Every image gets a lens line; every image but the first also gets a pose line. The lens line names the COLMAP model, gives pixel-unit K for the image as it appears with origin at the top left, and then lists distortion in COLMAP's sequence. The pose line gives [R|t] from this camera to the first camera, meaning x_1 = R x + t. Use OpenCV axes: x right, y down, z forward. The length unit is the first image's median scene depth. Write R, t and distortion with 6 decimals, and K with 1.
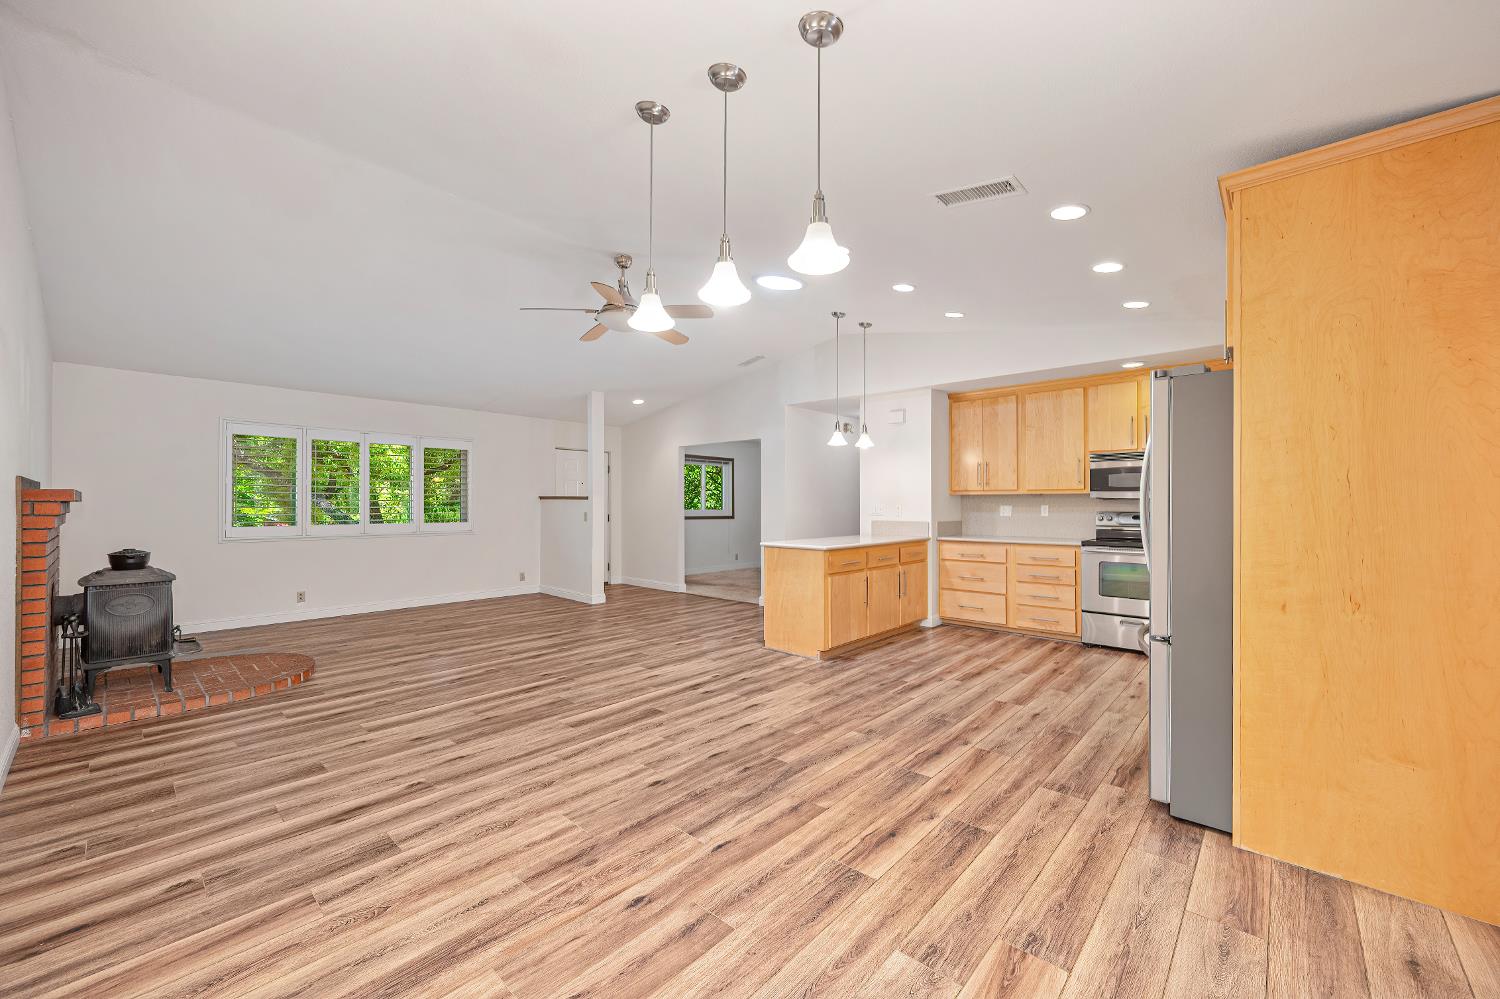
lens RADIAL K [[592.8, 0, 753.5], [0, 592.8, 502.7], [0, 0, 1]] dist [-0.002024, 0.000715]
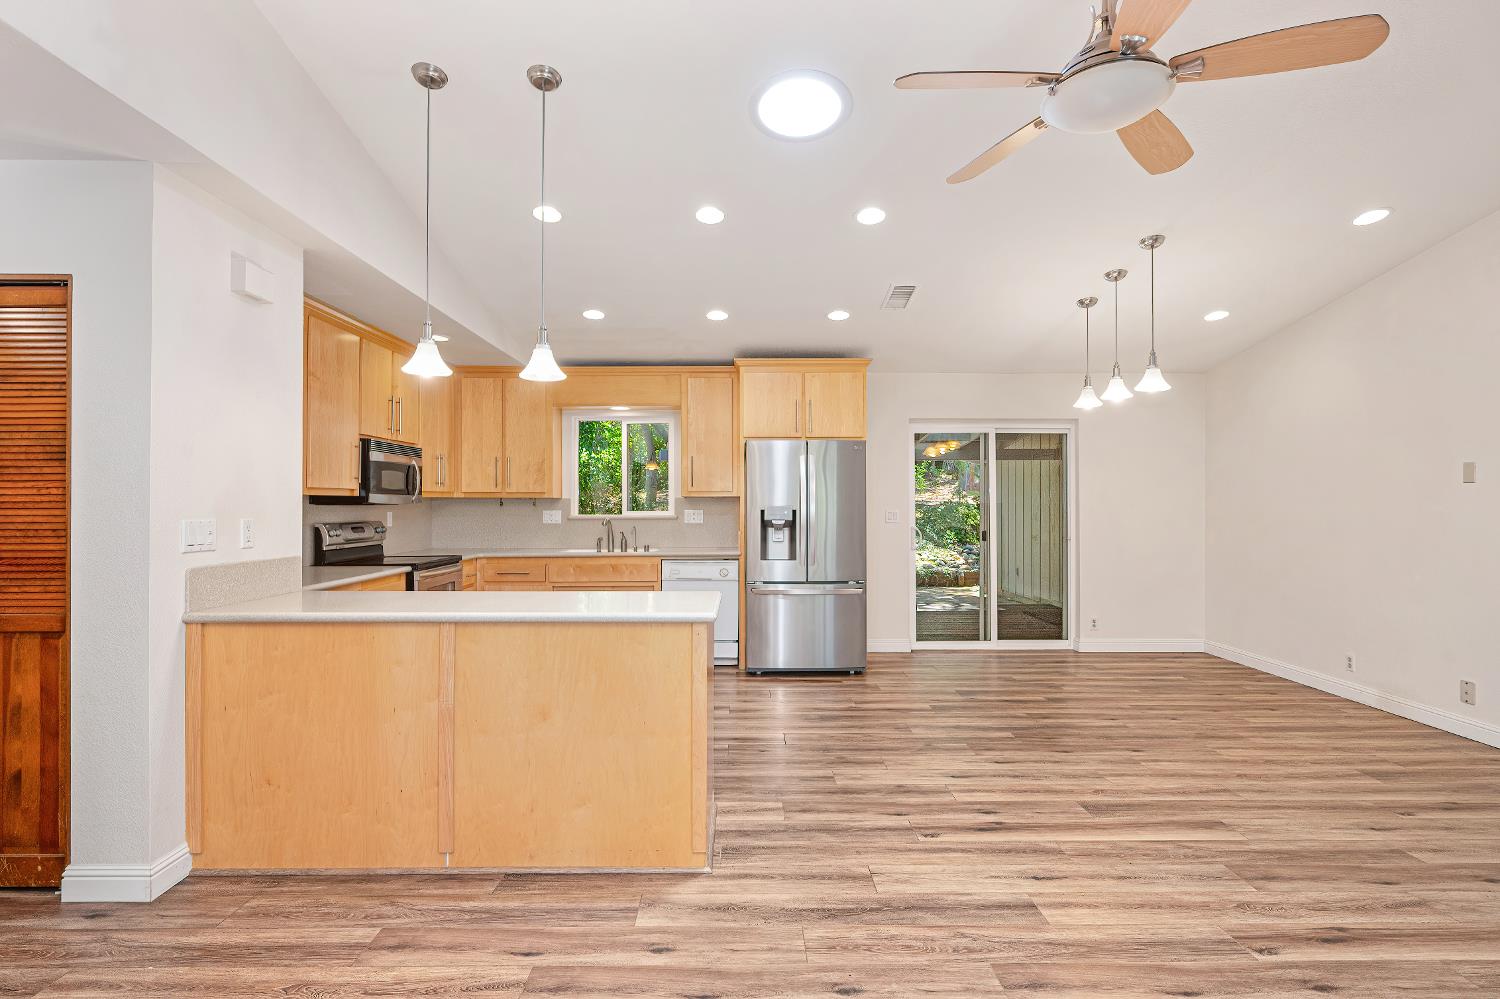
lens RADIAL K [[745.2, 0, 750.4], [0, 745.2, 500.2], [0, 0, 1]] dist [-0.000240, -0.000925]
pose [[-0.677669, 0.002371, 0.735363, -0.483461], [-0.002489, 0.999982, -0.005518, -0.009900], [-0.735363, -0.005569, -0.677651, 1.689208]]
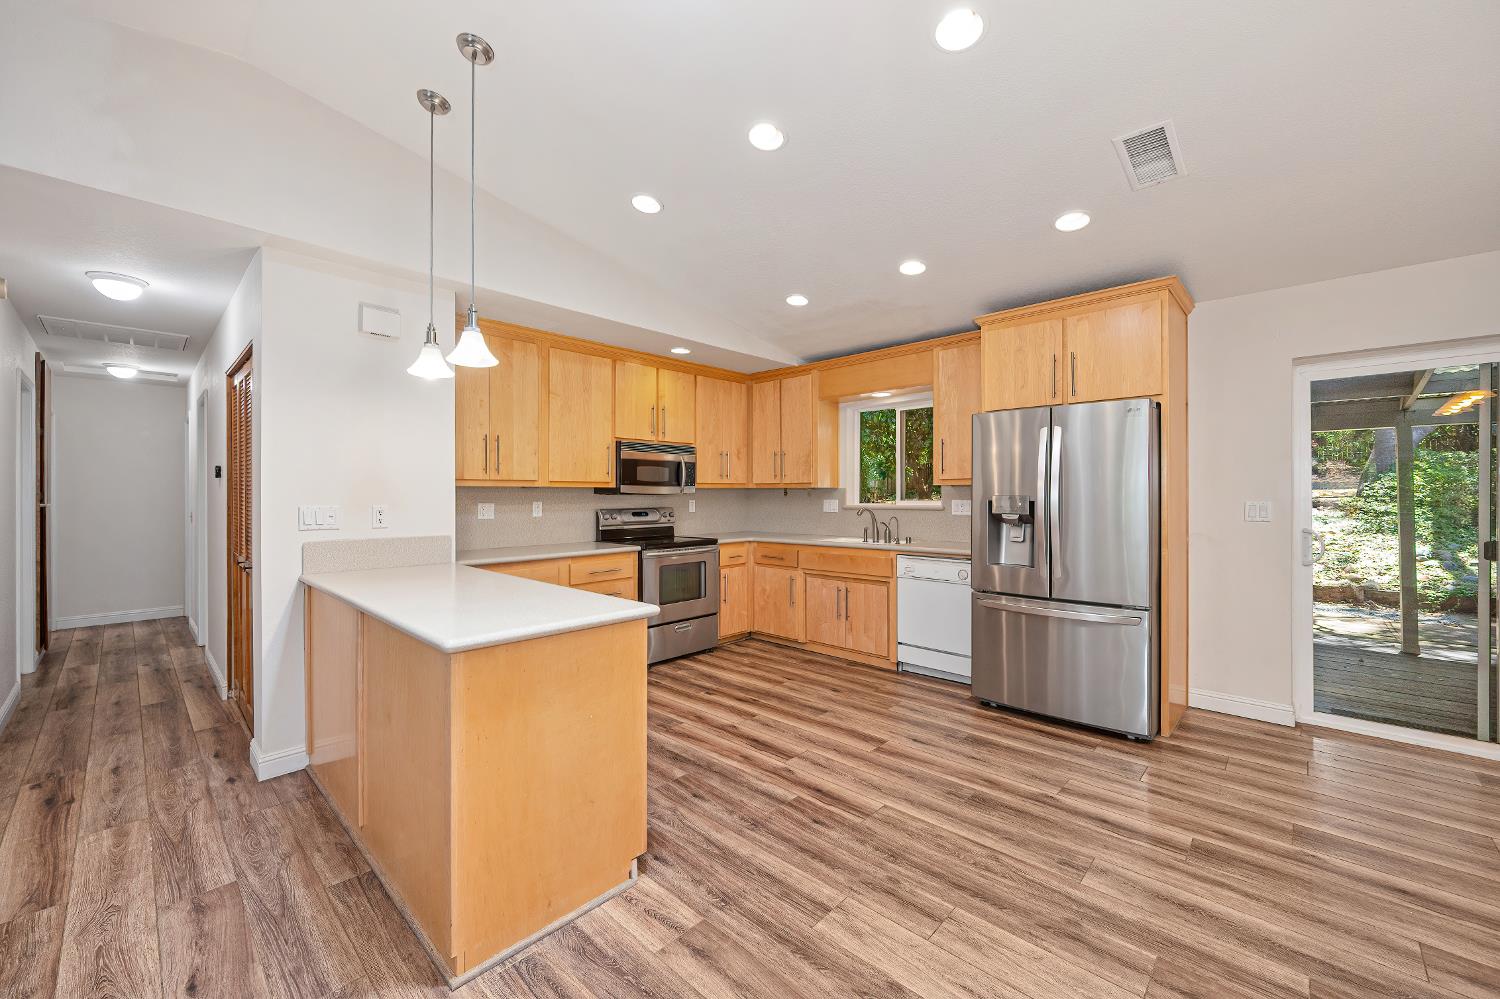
lens RADIAL K [[592.8, 0, 750.7], [0, 592.8, 495.7], [0, 0, 1]] dist [-0.002024, 0.000715]
pose [[0.023322, -0.004391, 0.999718, -0.359199], [-0.000558, 0.999990, 0.004405, -0.010583], [-0.999728, -0.000661, 0.023319, 1.069019]]
